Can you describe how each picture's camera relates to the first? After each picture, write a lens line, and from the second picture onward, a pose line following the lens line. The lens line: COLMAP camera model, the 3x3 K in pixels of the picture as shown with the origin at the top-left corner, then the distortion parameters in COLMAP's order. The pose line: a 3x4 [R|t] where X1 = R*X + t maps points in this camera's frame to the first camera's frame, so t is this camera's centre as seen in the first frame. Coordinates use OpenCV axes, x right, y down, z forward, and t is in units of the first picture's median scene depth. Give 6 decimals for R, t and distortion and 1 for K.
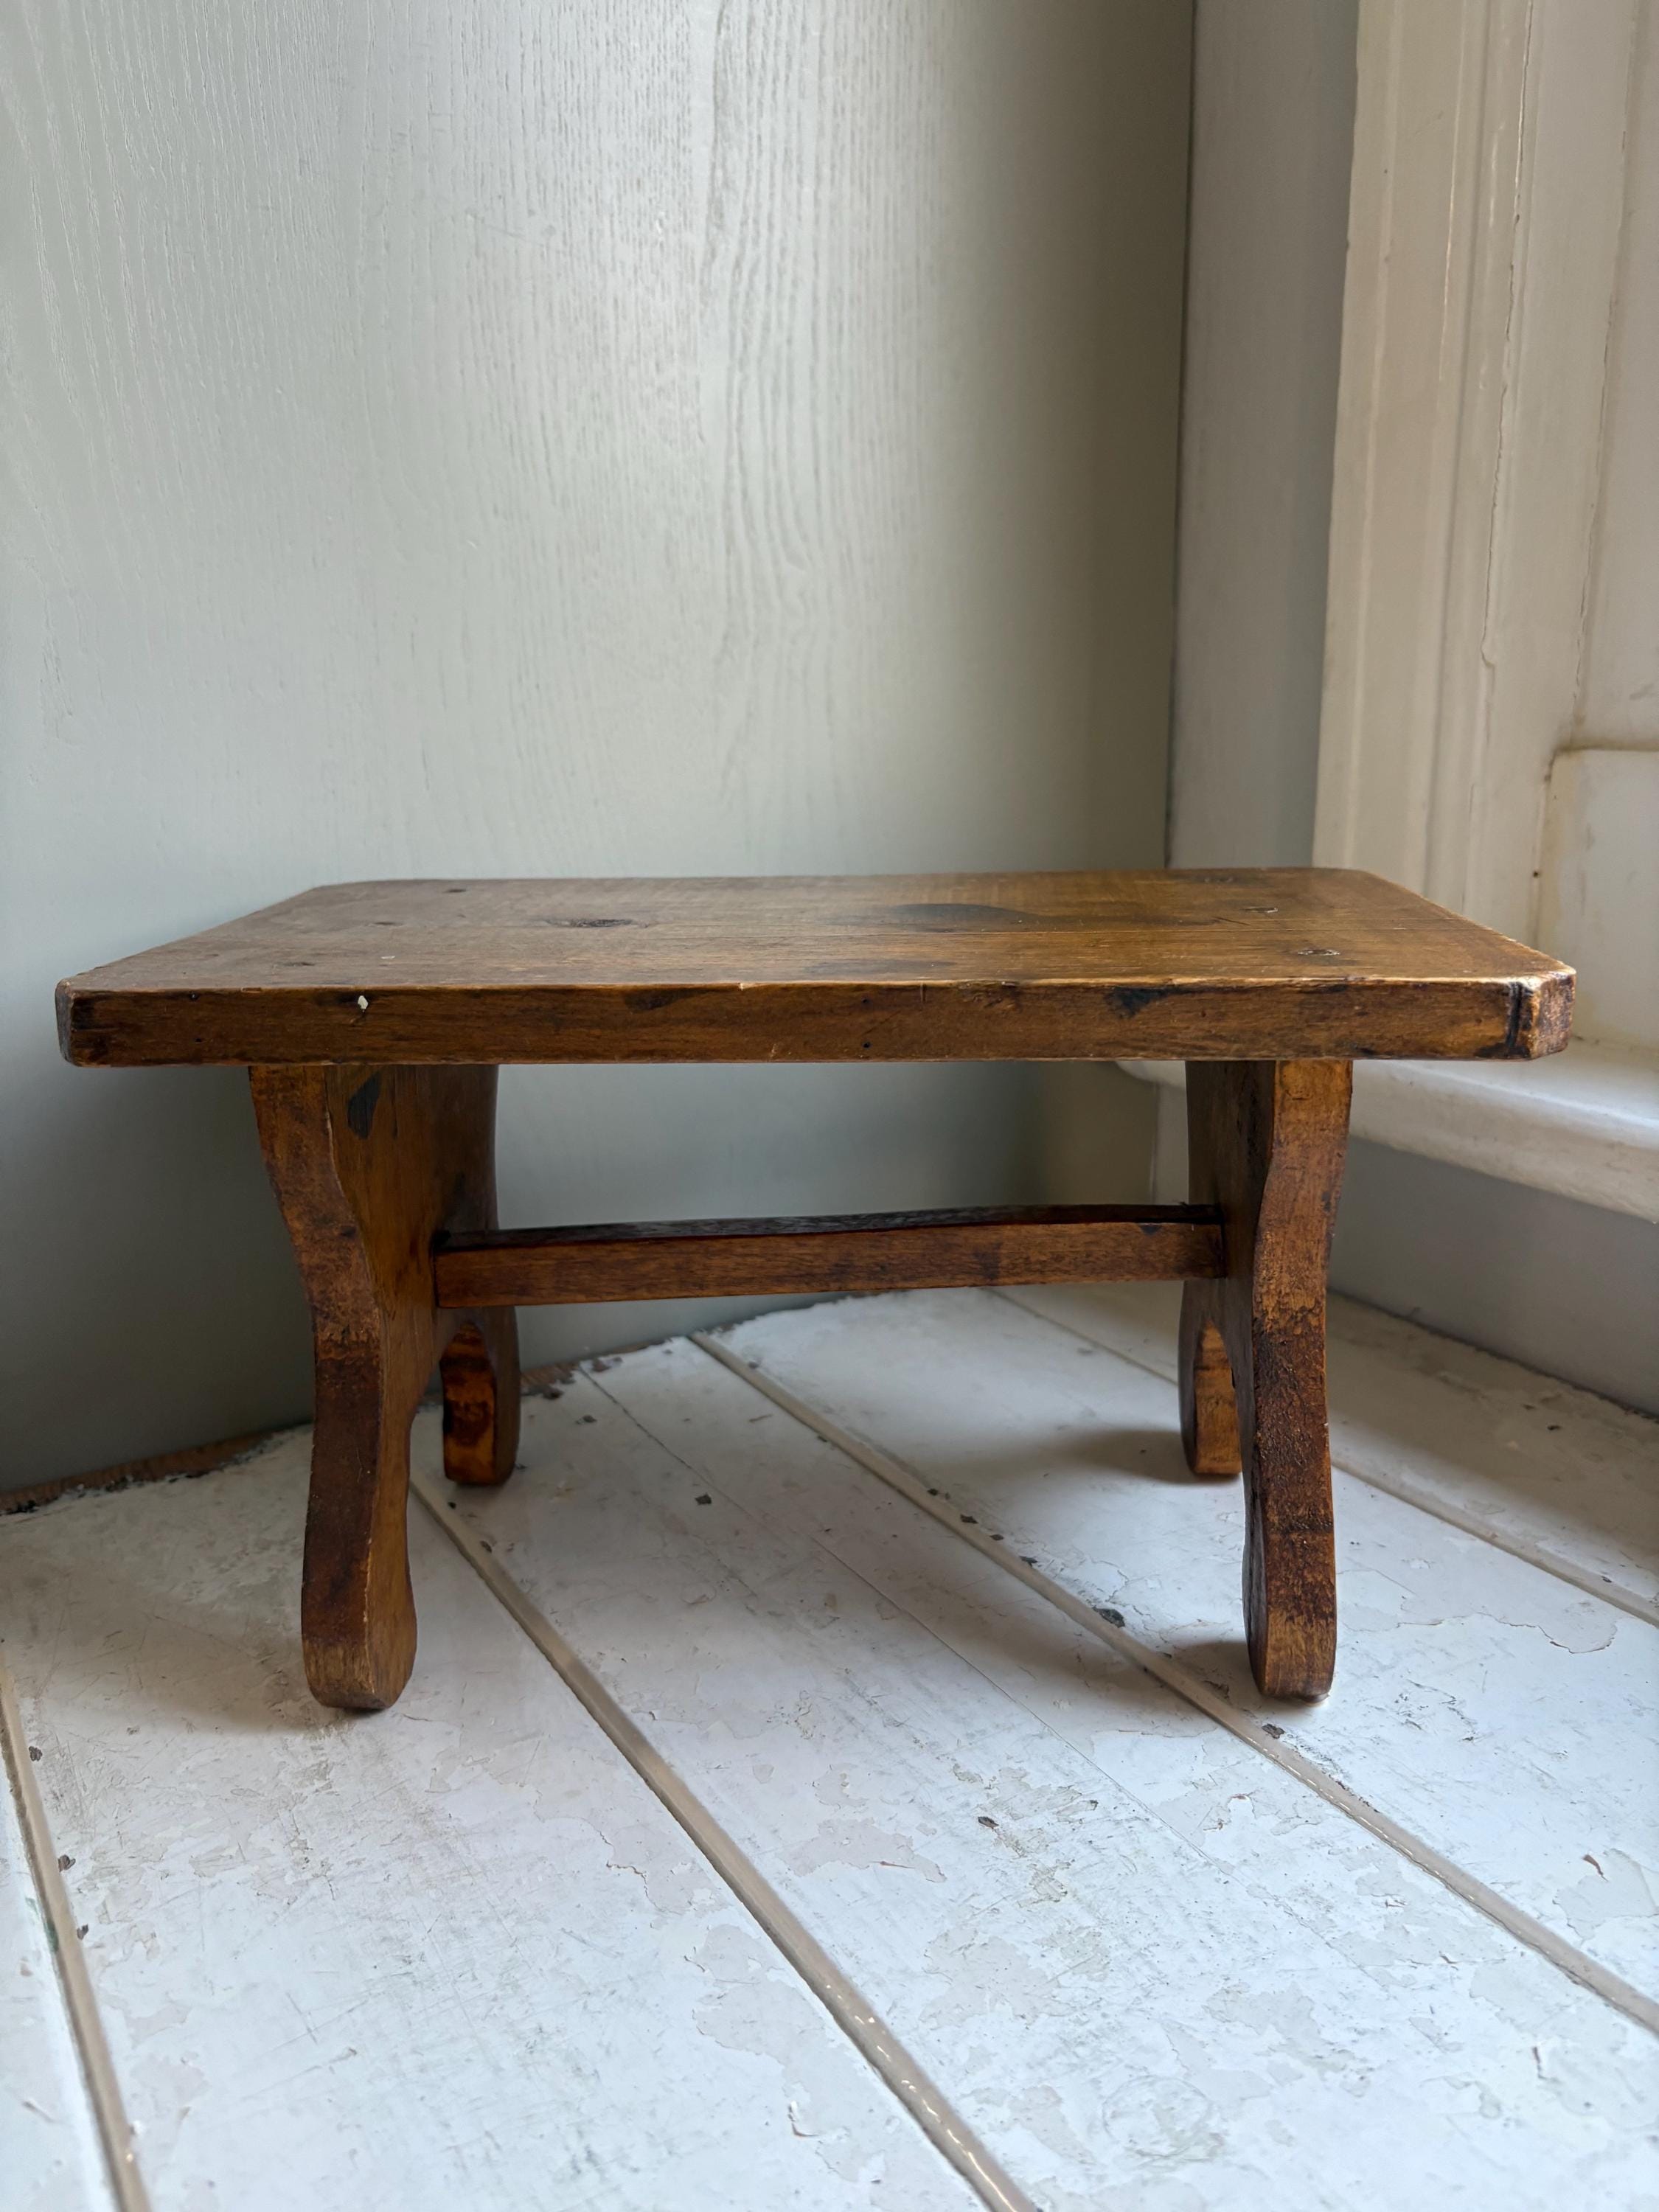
lens RADIAL K [[1724.9, 0, 829.5], [0, 1724.9, 1106.0], [0, 0, 1]] dist [-0.029245, 0.037080]
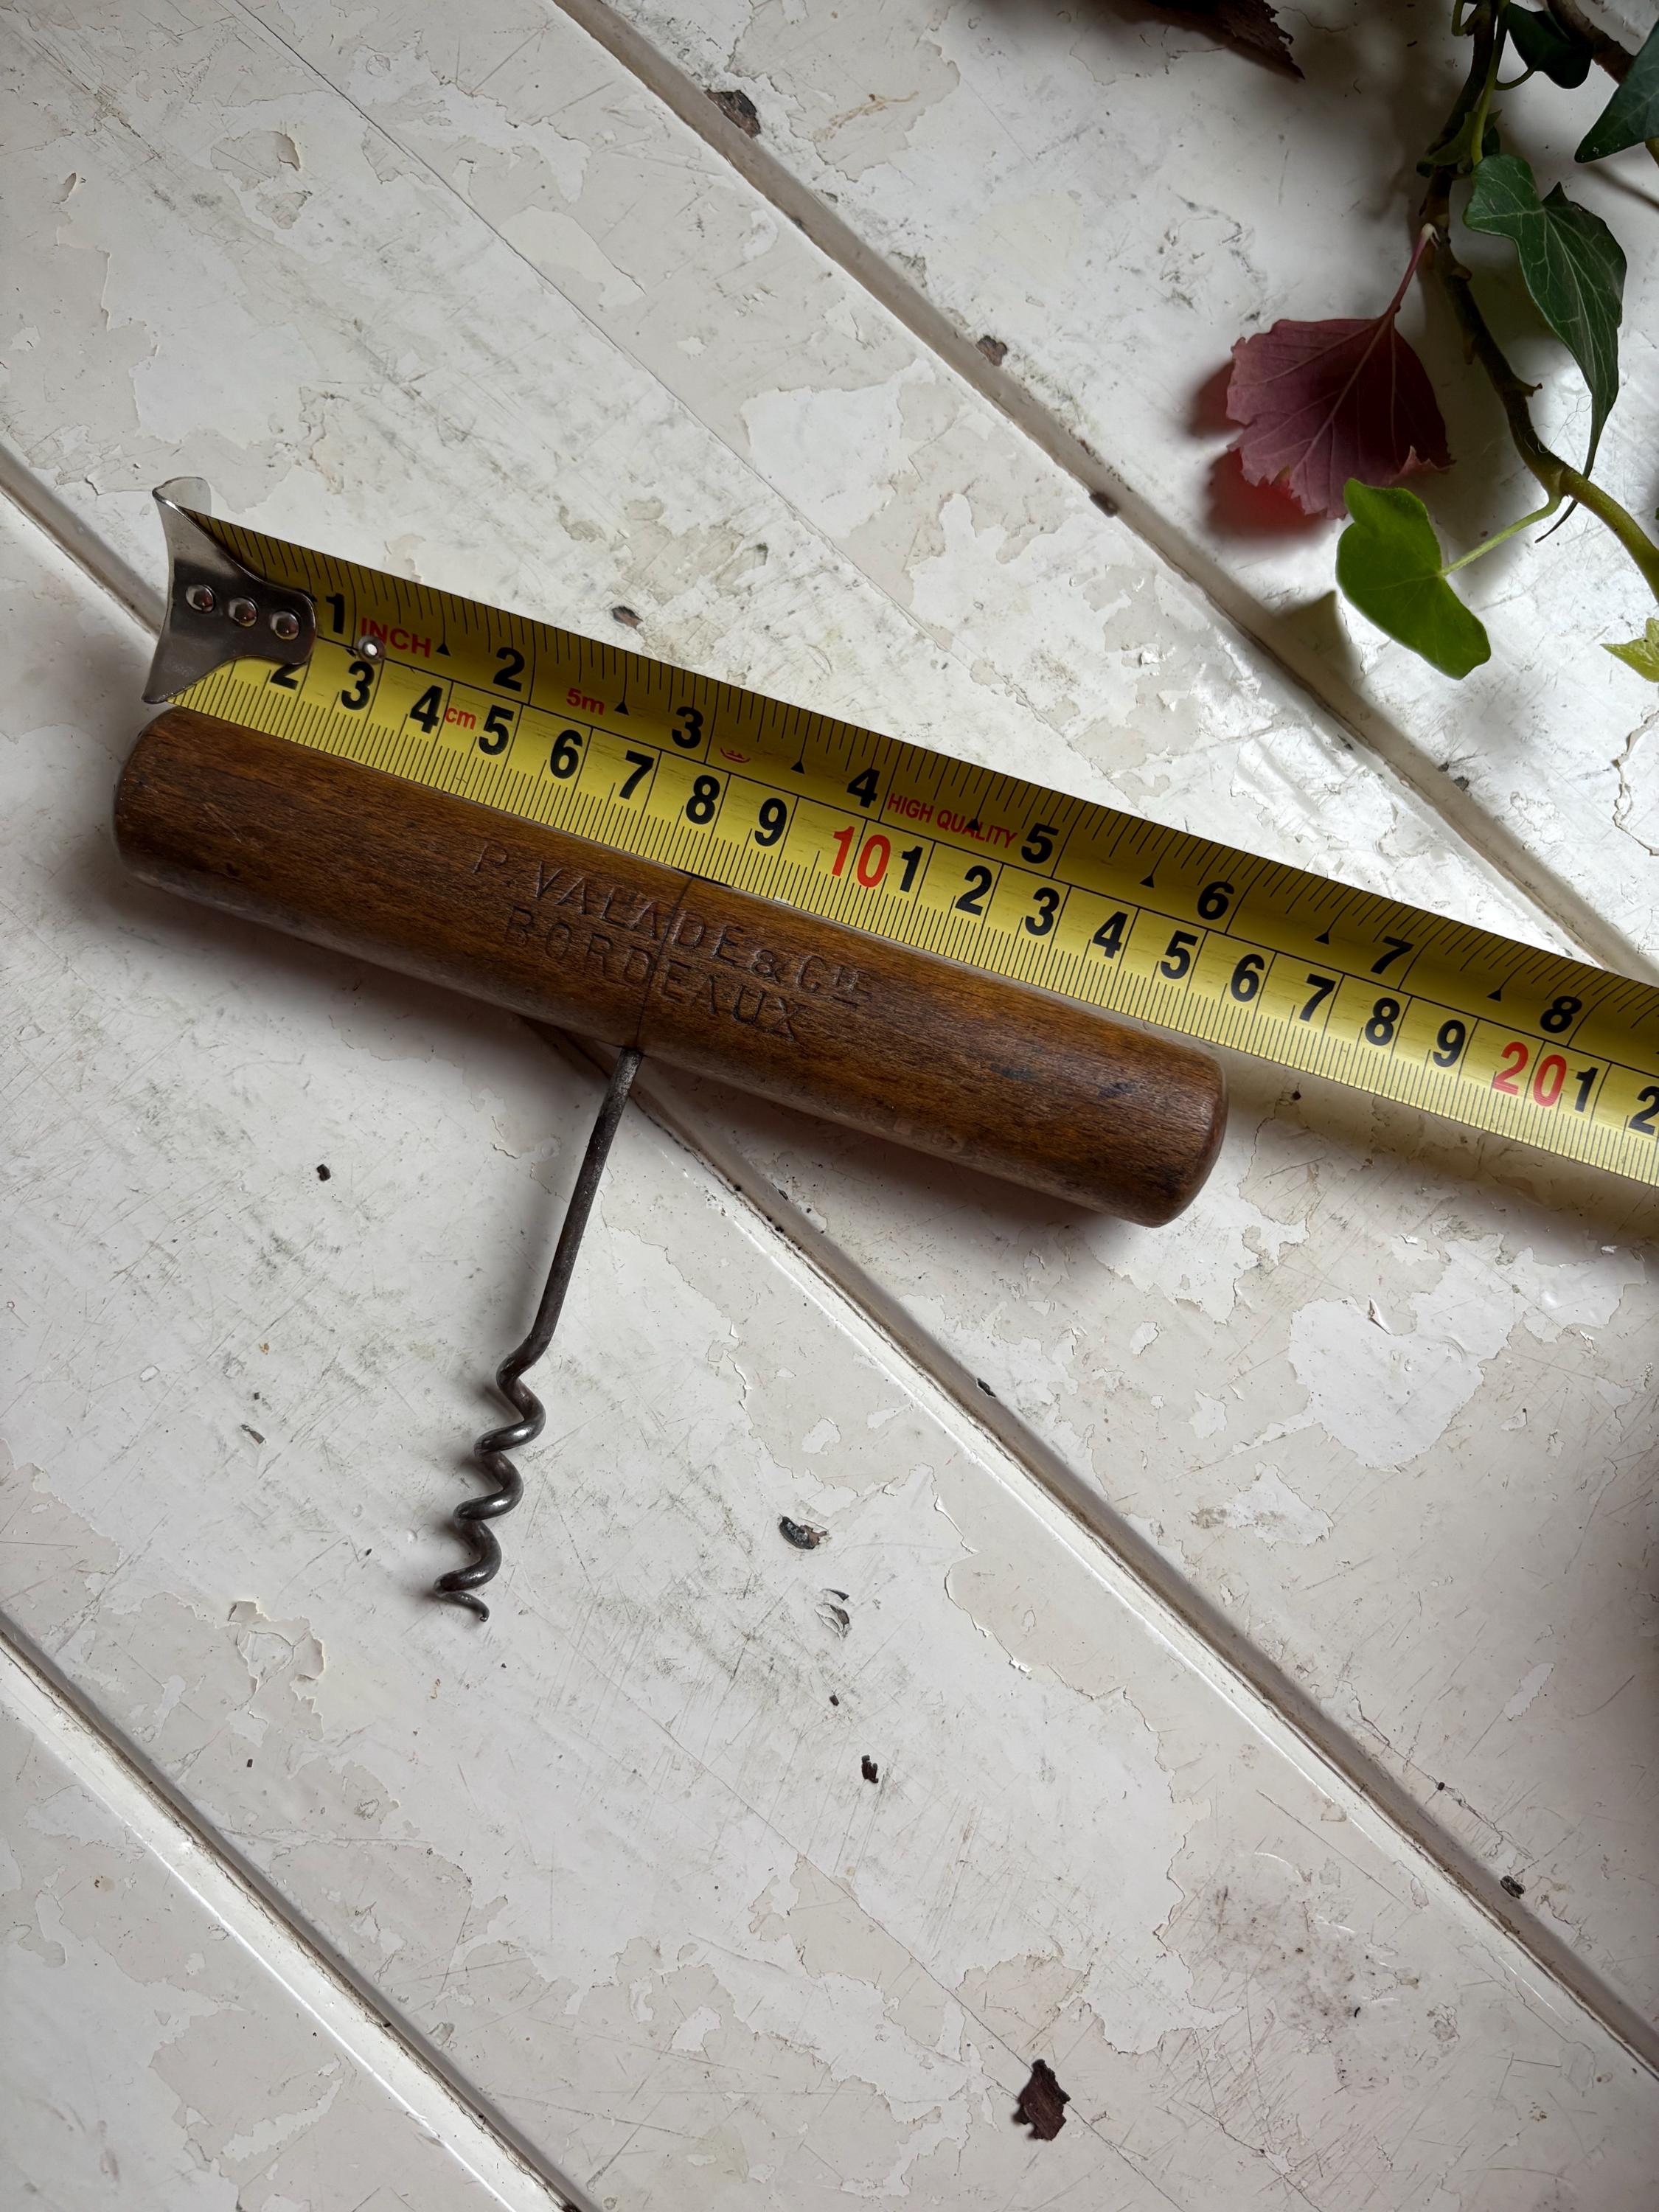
lens RADIAL K [[1724.9, 0, 829.5], [0, 1724.9, 1106.0], [0, 0, 1]] dist [-0.029245, 0.037080]
pose [[0.963535, -0.250353, 0.094470, 0.051393], [0.004507, 0.368182, 0.929743, -0.179959], [-0.267546, -0.895414, 0.355884, 0.502597]]
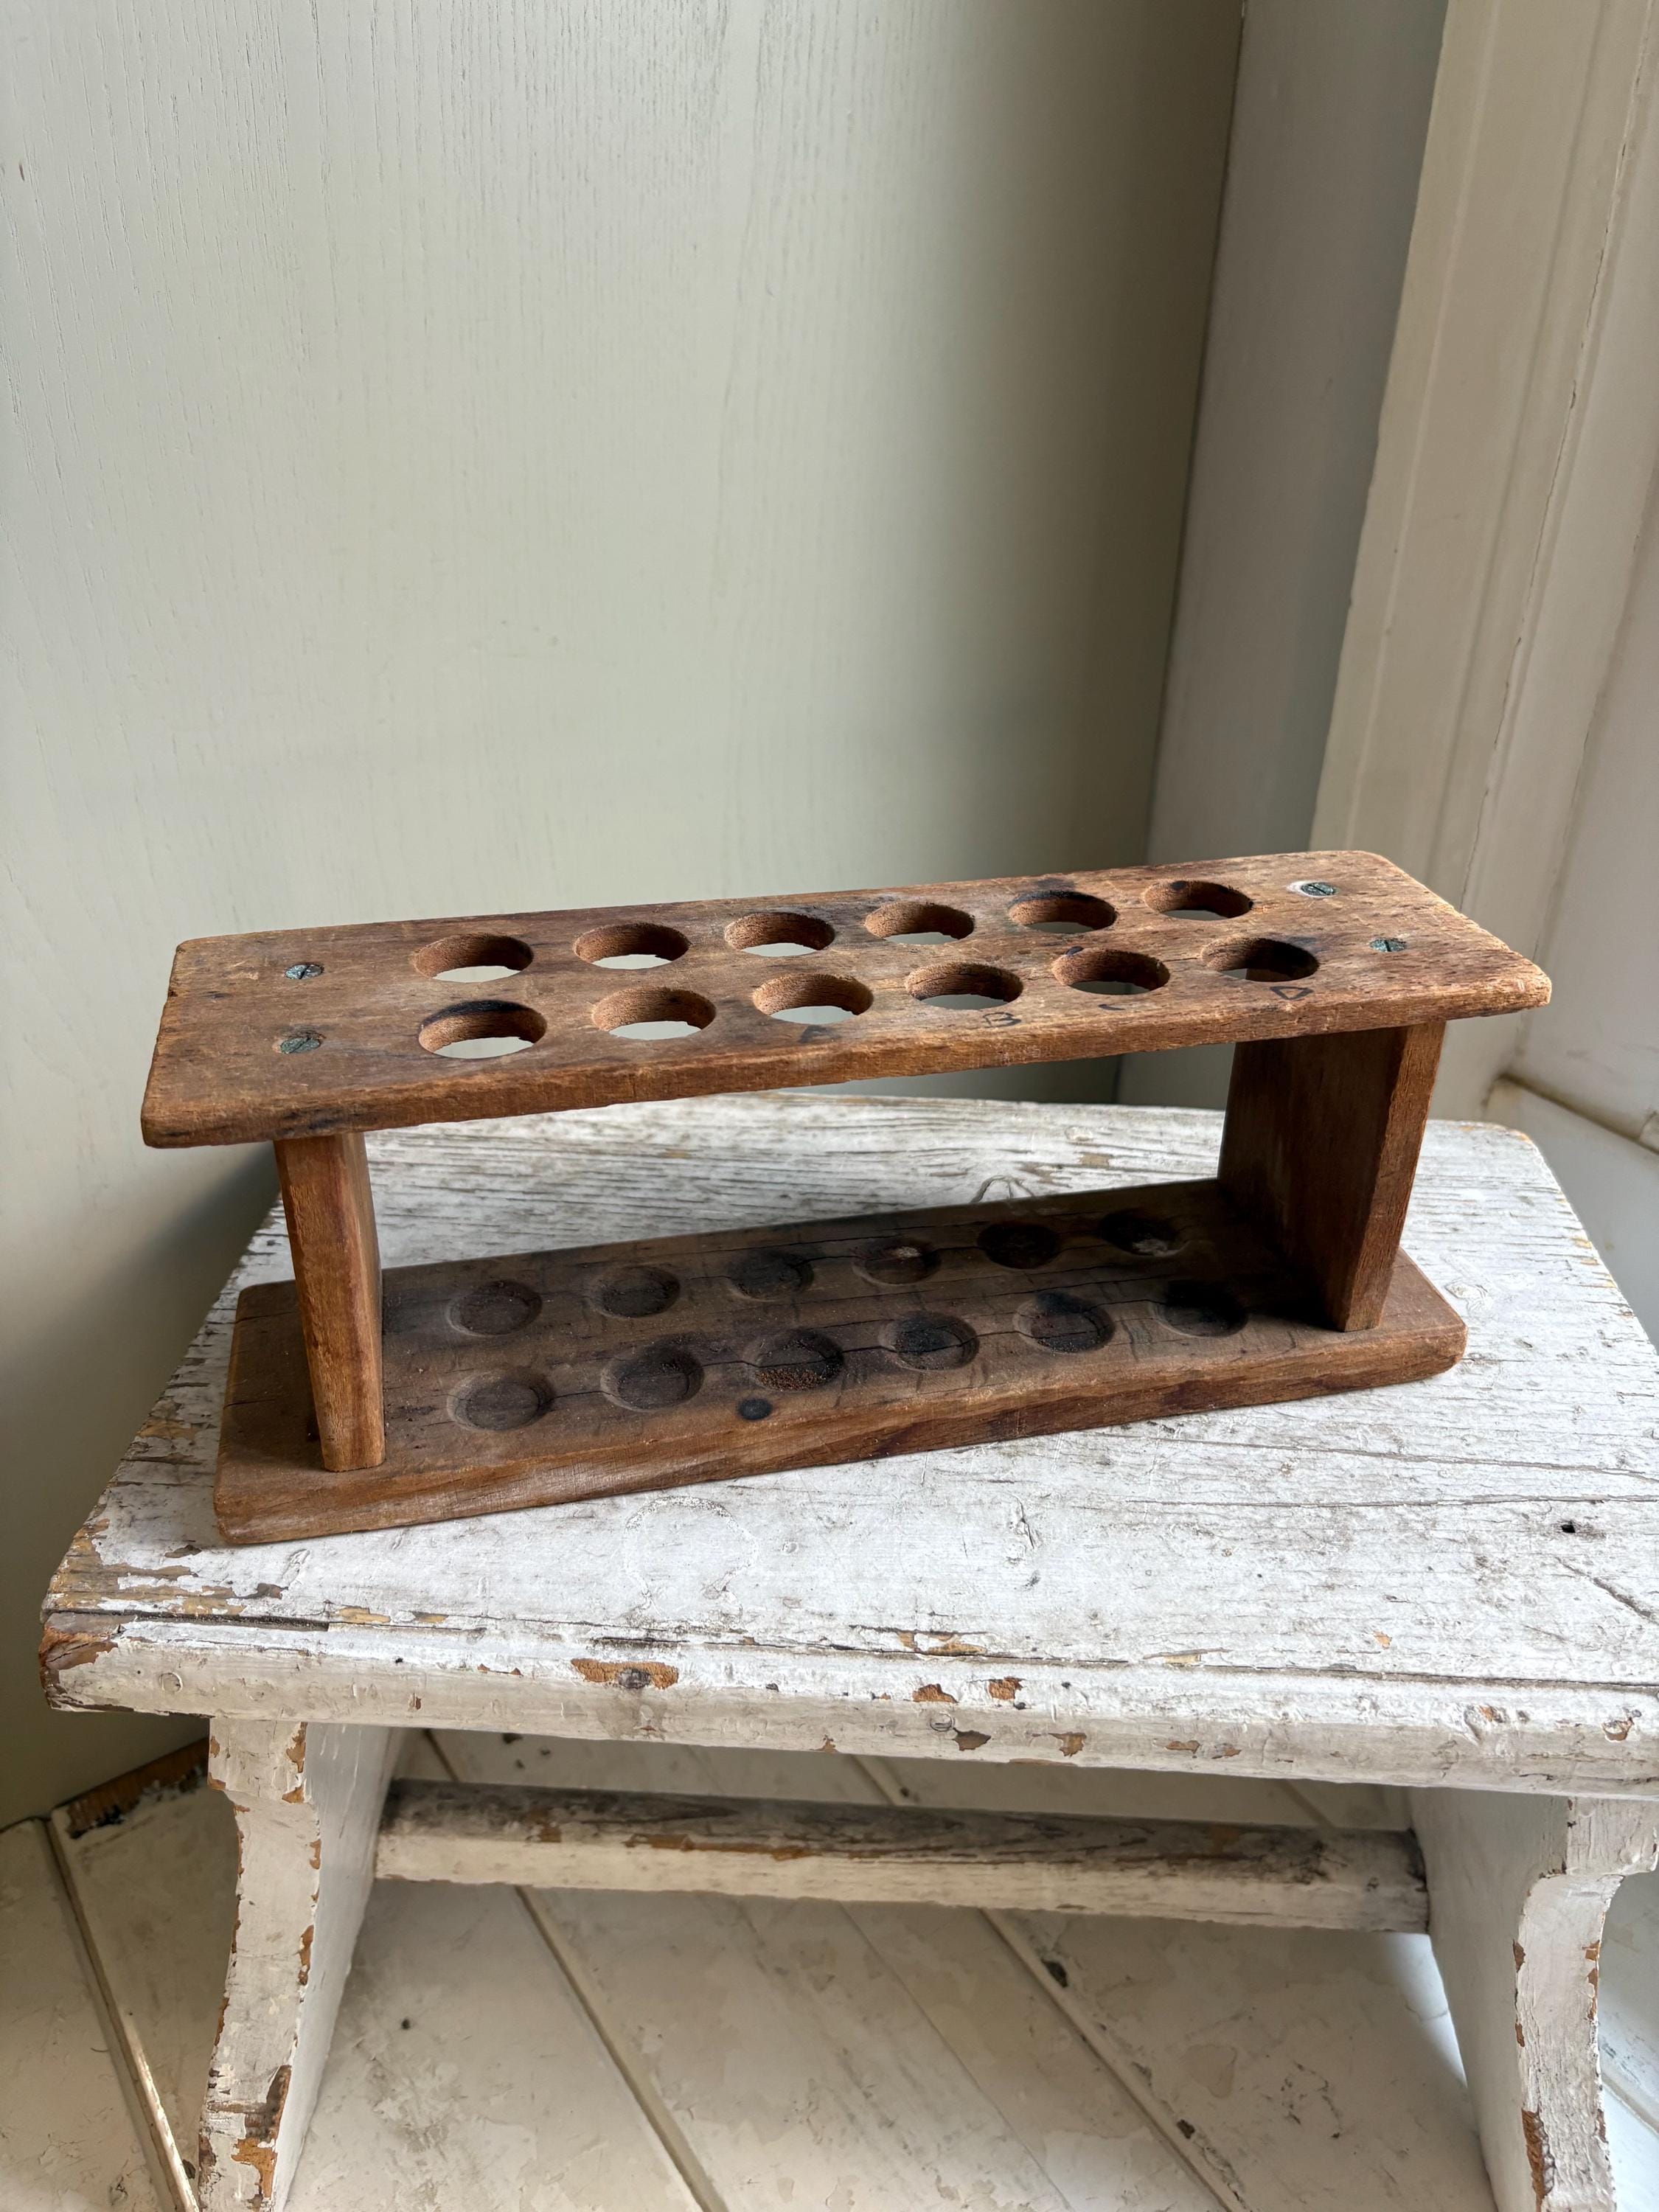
lens RADIAL K [[1729.9, 0, 825.5], [0, 1729.9, 1014.8], [0, 0, 1]] dist [-0.002176, -0.036925]
pose [[0.997781, 0.007861, 0.066122, -0.099453], [-0.023221, 0.971749, 0.234872, -0.742996], [-0.062407, -0.235887, 0.969775, -0.015637]]
